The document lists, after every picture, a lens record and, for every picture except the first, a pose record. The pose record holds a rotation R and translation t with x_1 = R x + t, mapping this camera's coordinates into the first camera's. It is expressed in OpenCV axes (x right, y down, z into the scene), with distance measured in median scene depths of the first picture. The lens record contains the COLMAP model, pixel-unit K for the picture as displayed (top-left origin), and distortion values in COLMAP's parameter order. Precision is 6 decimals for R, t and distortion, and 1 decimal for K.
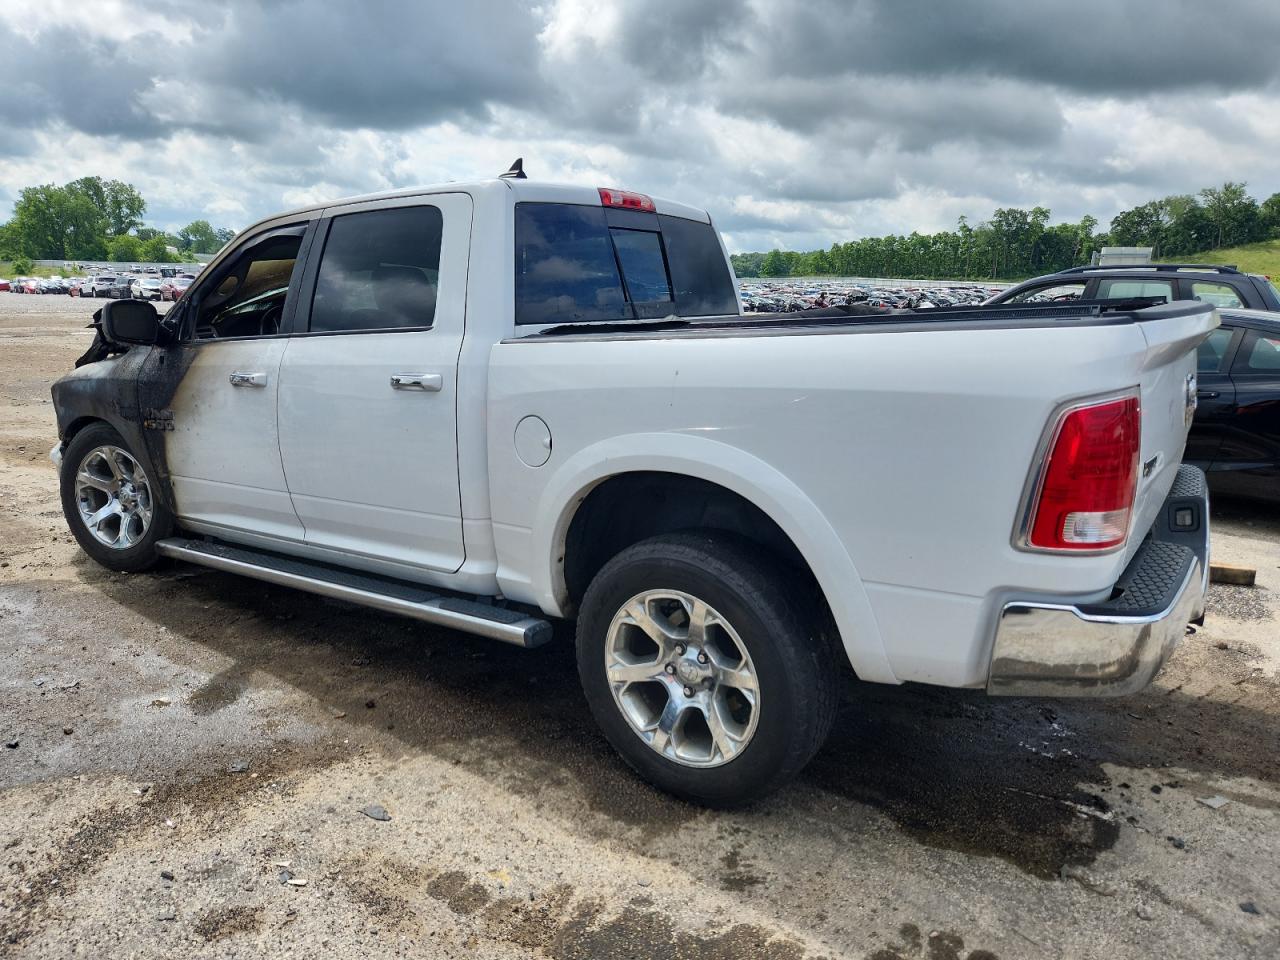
lens RADIAL K [[951.5, 0, 638.0], [0, 951.5, 478.5], [0, 0, 1]] dist [0.031517, -0.025344]
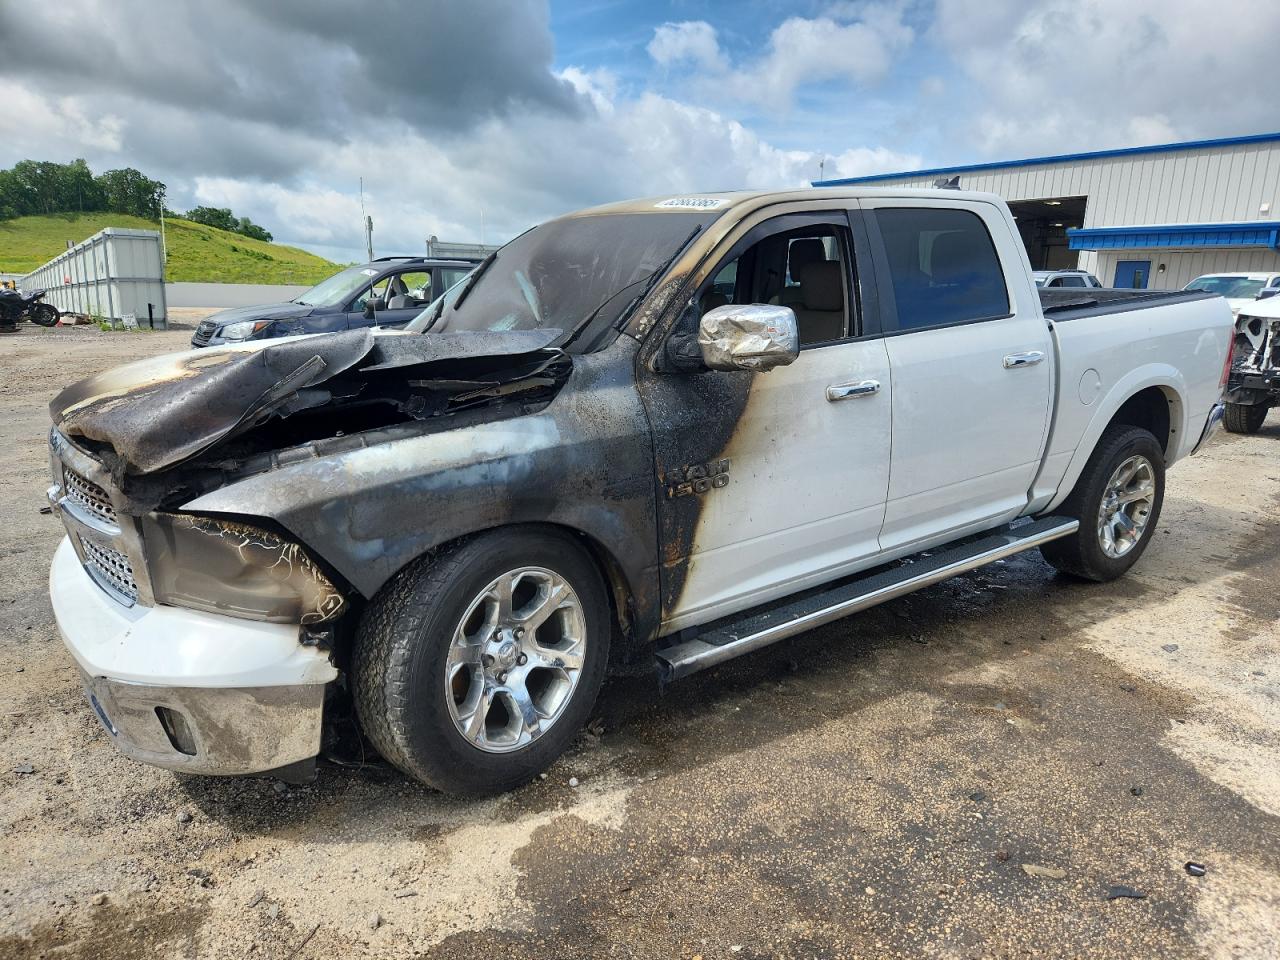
lens RADIAL K [[951.5, 0, 652.9], [0, 951.5, 480.0], [0, 0, 1]] dist [0.031517, -0.025344]
pose [[0.247647, -0.204205, 0.947086, -0.581845], [0.183094, 0.969785, 0.161224, -0.088947], [-0.951393, 0.133479, 0.277553, 0.425638]]
